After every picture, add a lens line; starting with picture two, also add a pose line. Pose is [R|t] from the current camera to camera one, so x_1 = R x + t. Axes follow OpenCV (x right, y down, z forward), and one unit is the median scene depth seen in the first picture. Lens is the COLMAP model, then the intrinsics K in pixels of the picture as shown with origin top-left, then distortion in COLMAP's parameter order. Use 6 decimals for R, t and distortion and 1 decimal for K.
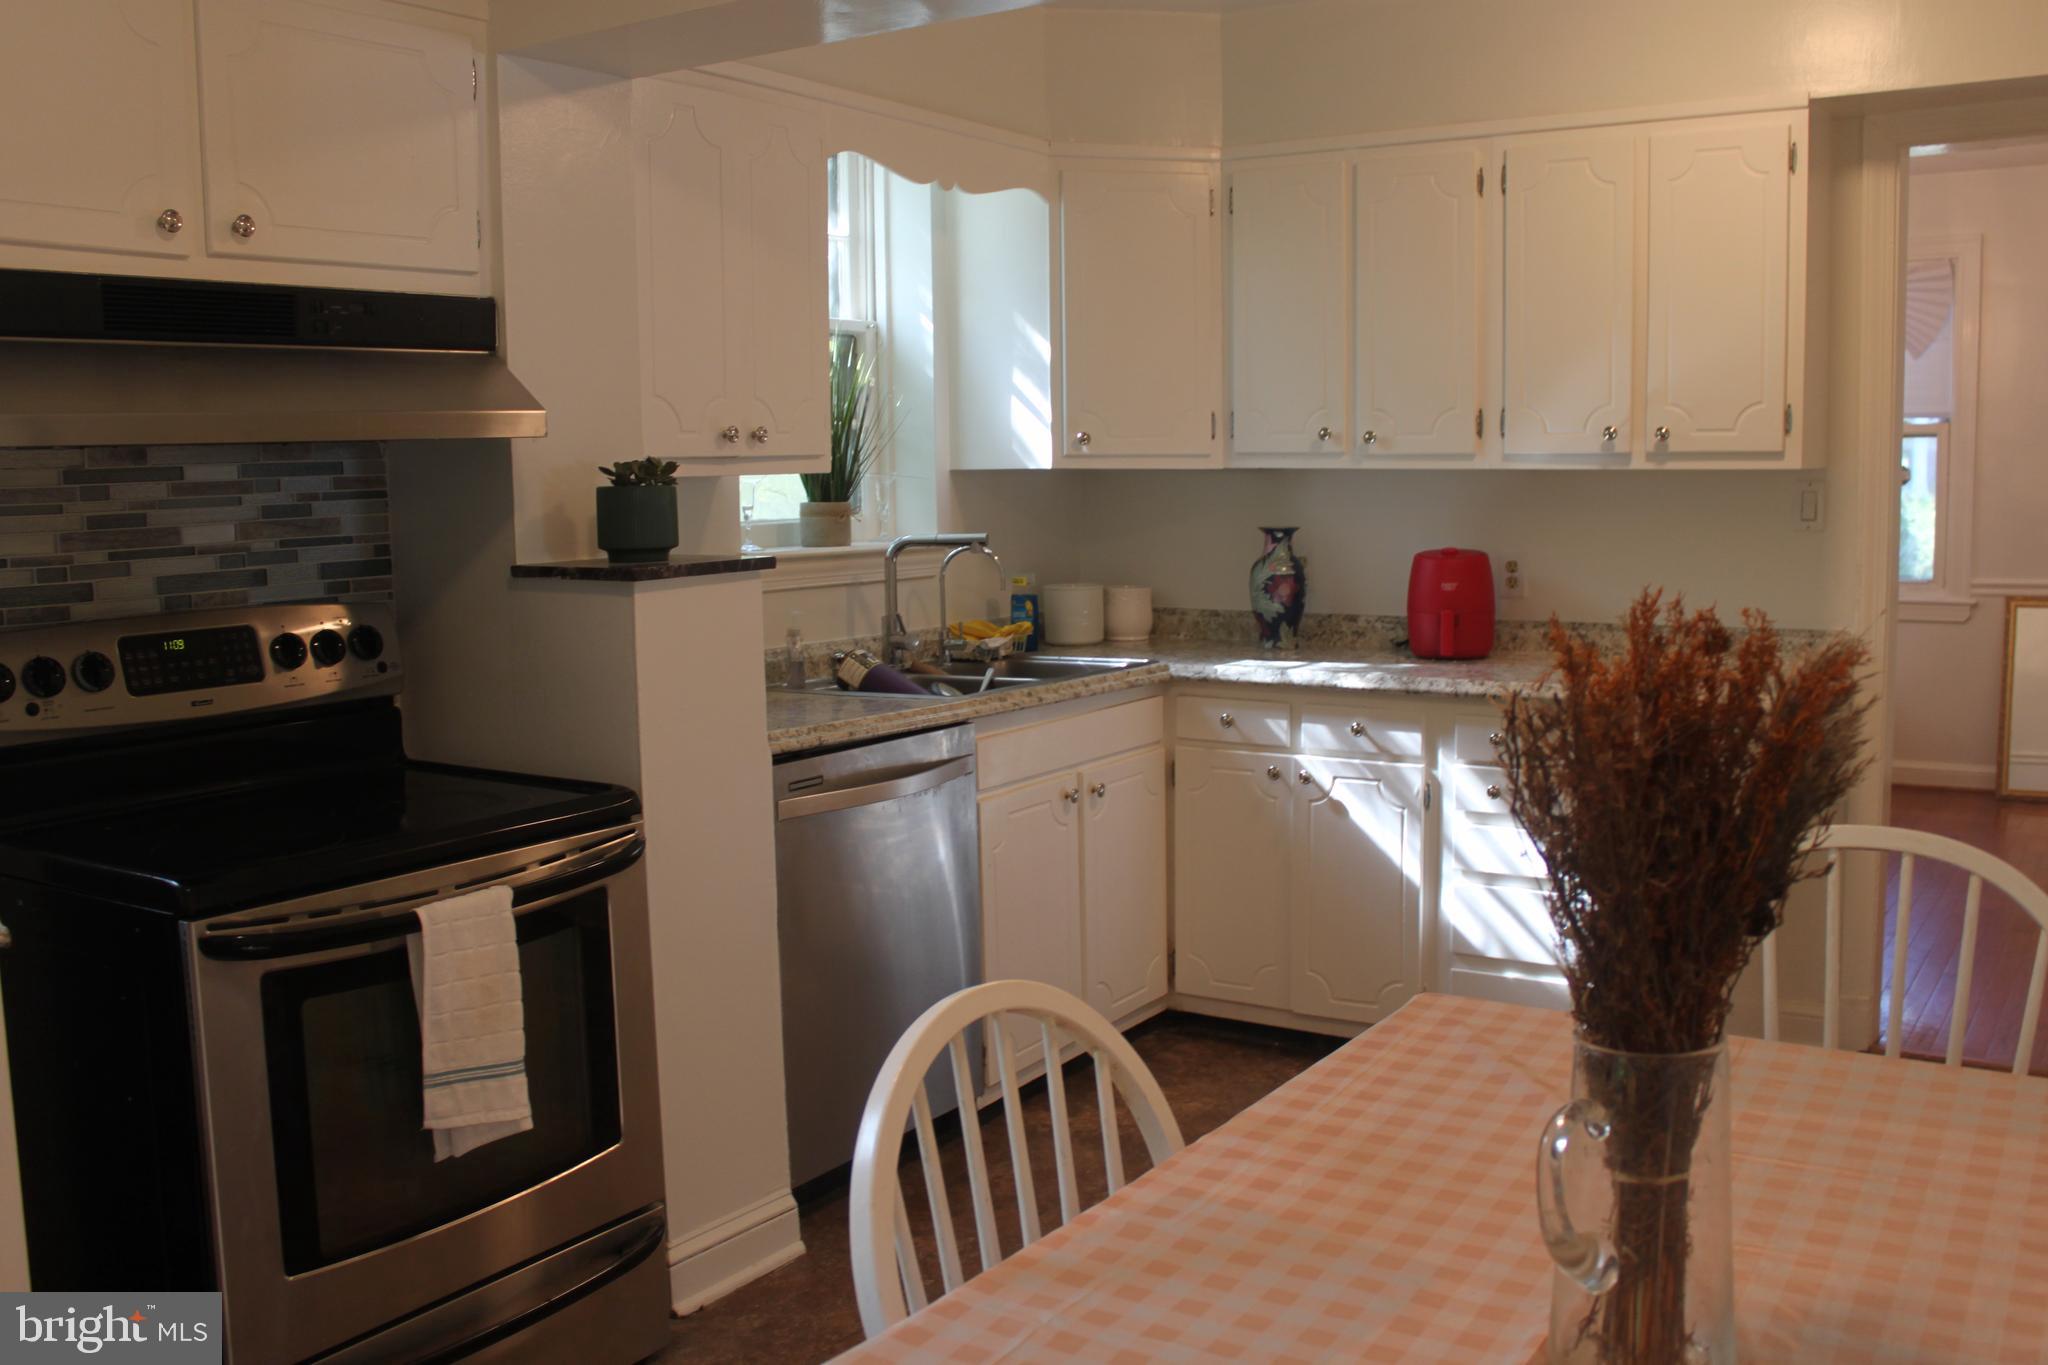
lens RADIAL K [[1860.8, 0, 1057.3], [0, 1860.8, 671.6], [0, 0, 1]] dist [-0.160194, 0.172862]
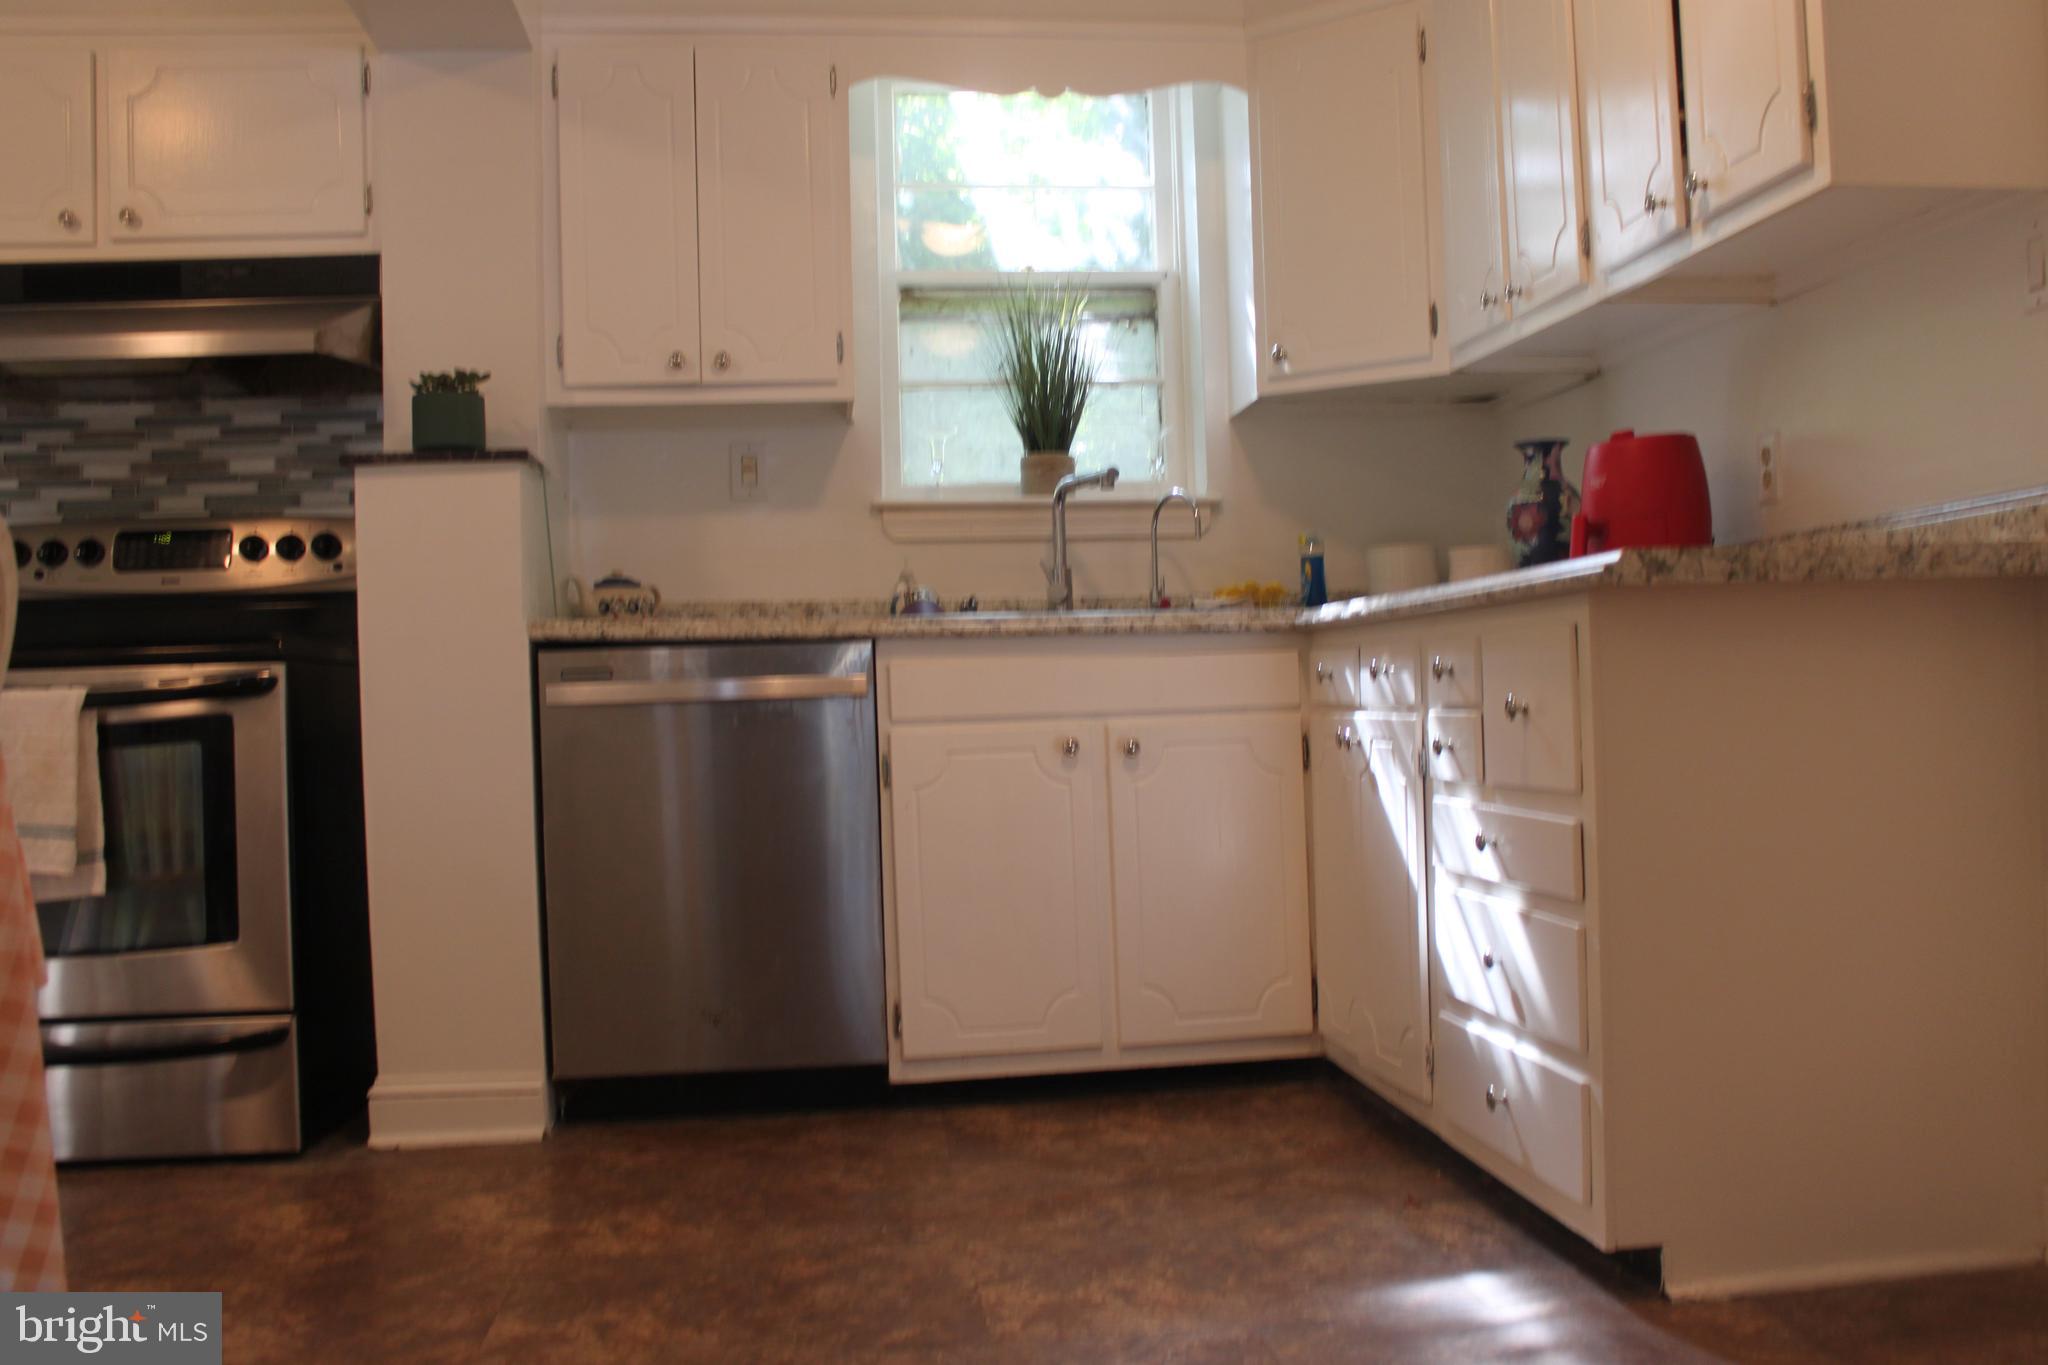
lens RADIAL K [[1860.8, 0, 1057.3], [0, 1860.8, 671.6], [0, 0, 1]] dist [-0.160194, 0.172862]
pose [[0.644262, -0.015119, -0.764656, 0.643825], [-0.062764, 0.995387, -0.072562, 0.092915], [0.762225, 0.094742, 0.640341, 0.436560]]
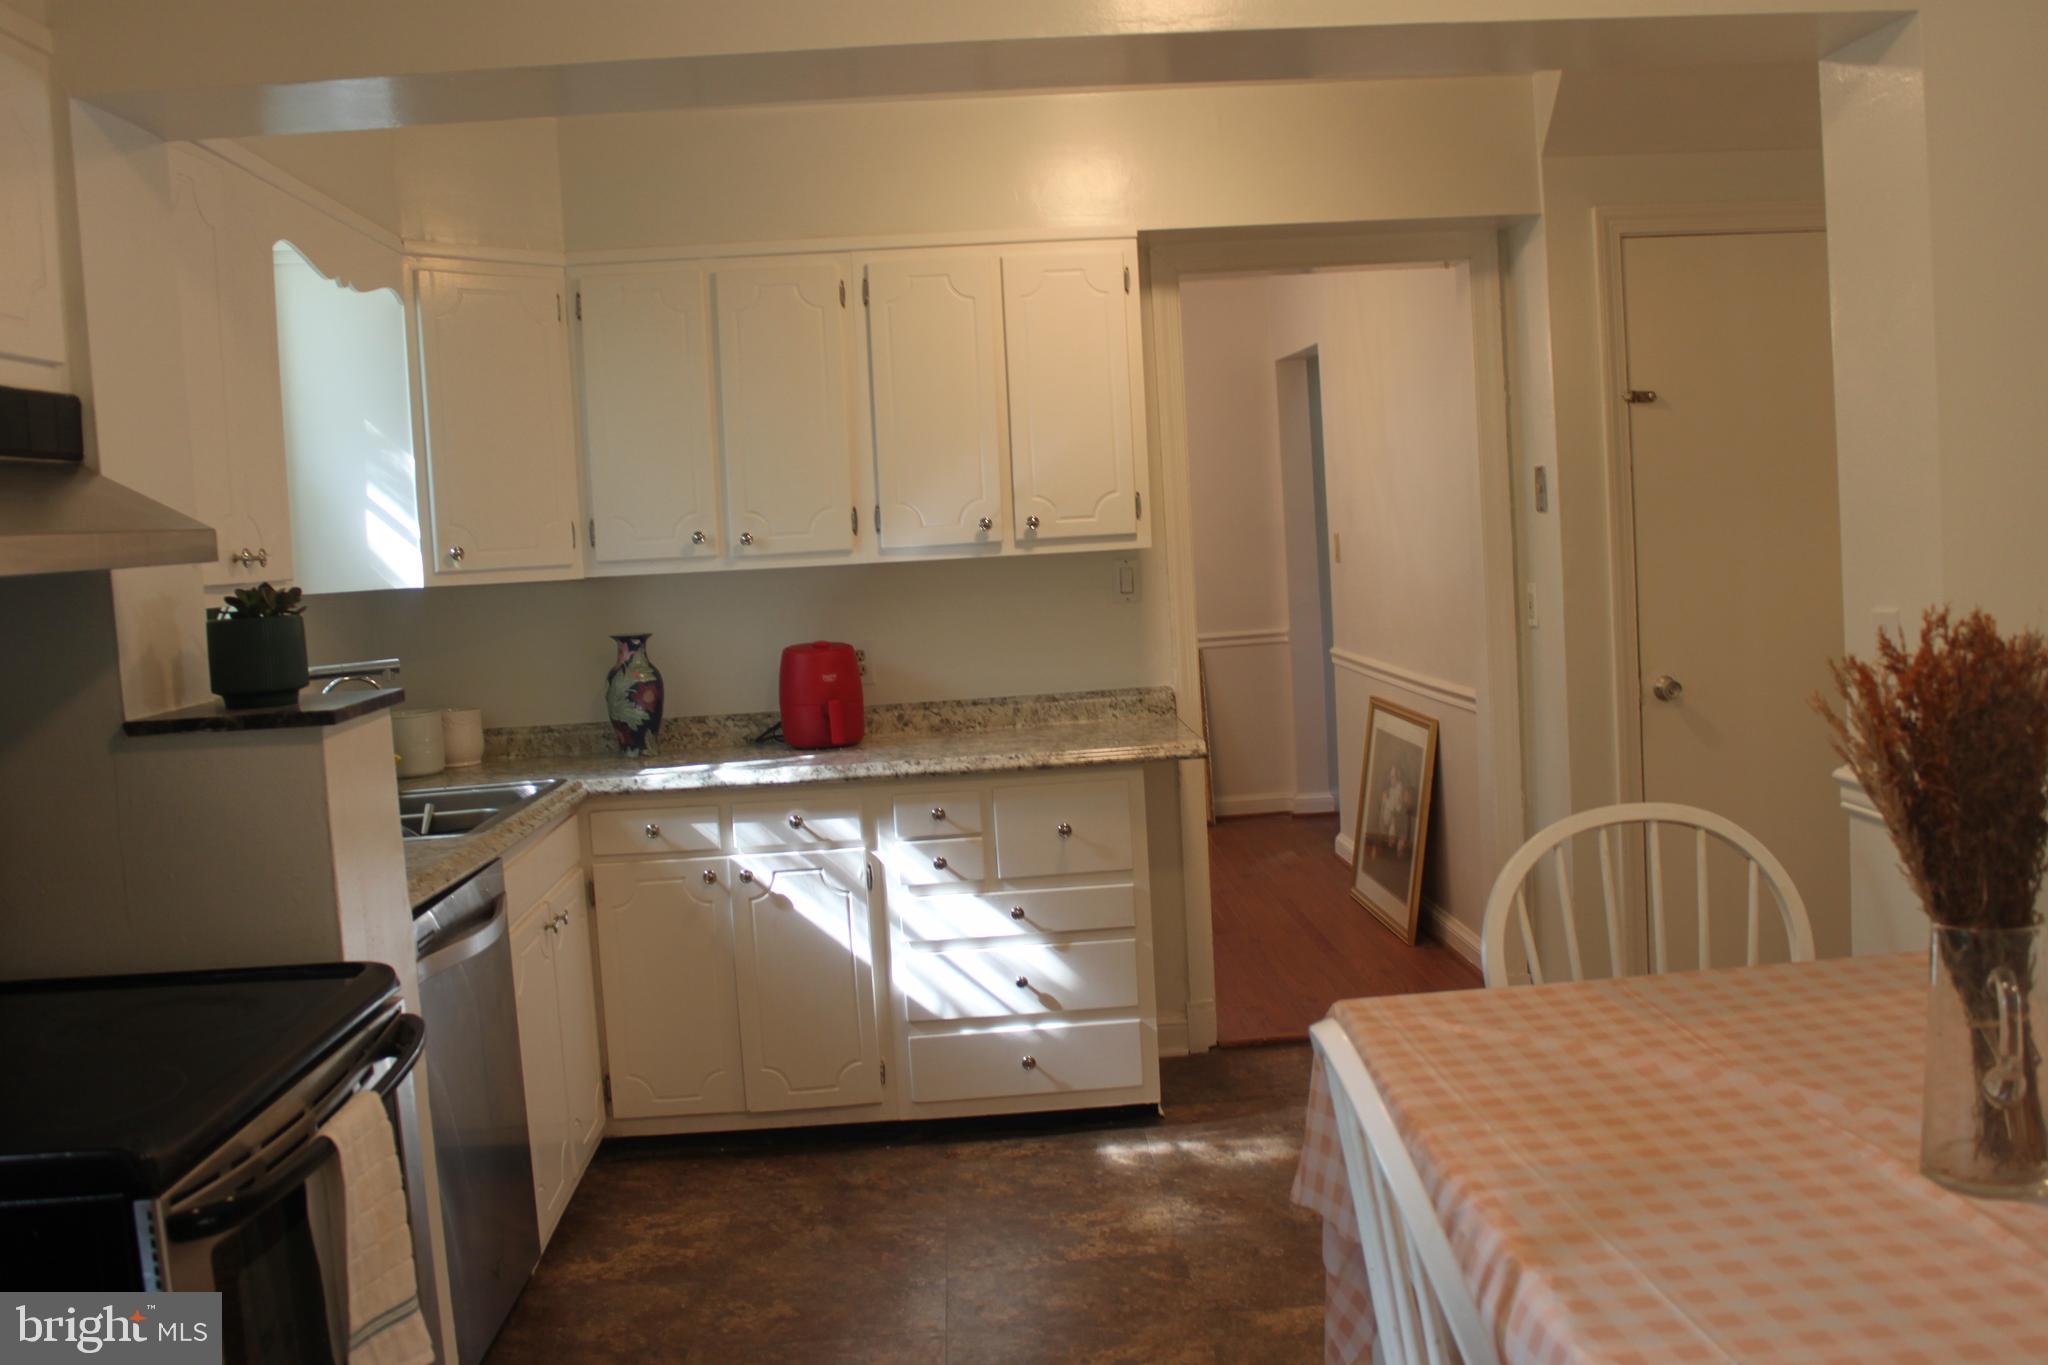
lens RADIAL K [[1860.8, 0, 1057.3], [0, 1860.8, 671.6], [0, 0, 1]] dist [-0.160194, 0.172862]
pose [[0.809634, -0.075946, 0.582001, -0.311668], [0.109995, 0.993658, -0.023352, -0.011664], [-0.576536, 0.082924, 0.812853, 0.078364]]
